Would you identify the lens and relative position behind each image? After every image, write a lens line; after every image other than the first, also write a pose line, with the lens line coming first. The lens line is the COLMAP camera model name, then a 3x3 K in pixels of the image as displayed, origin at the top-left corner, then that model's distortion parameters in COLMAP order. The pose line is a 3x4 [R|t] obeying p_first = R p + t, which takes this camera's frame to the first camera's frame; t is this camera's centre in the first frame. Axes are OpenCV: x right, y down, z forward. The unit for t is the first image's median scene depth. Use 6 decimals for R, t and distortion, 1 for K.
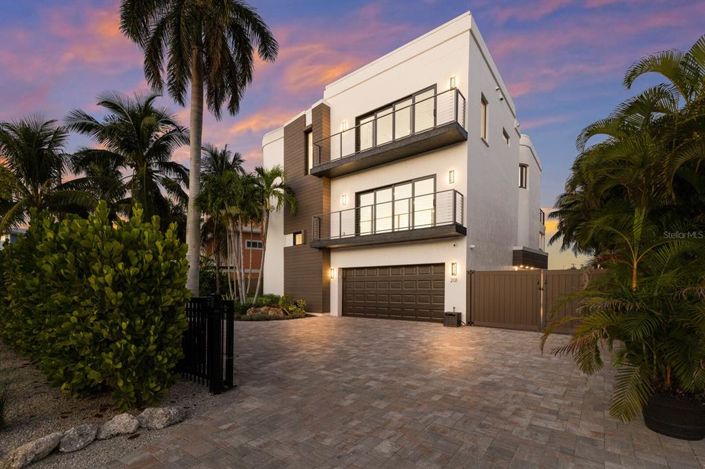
lens RADIAL K [[299.6, 0, 361.7], [0, 299.6, 293.2], [0, 0, 1]] dist [0.001941, 0.000478]
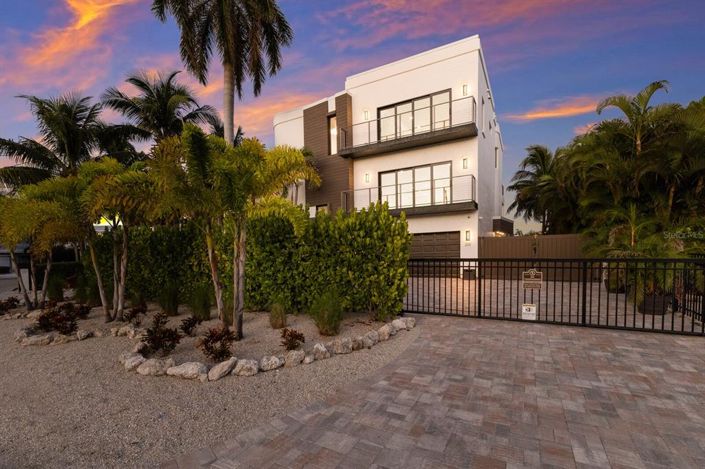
lens RADIAL K [[302.4, 0, 352.4], [0, 302.4, 266.4], [0, 0, 1]] dist [-0.001148, -0.000293]
pose [[0.989468, -0.028016, 0.142017, -0.290033], [0.024947, 0.999416, 0.023348, 0.006633], [-0.142588, -0.019559, 0.989589, -0.169418]]
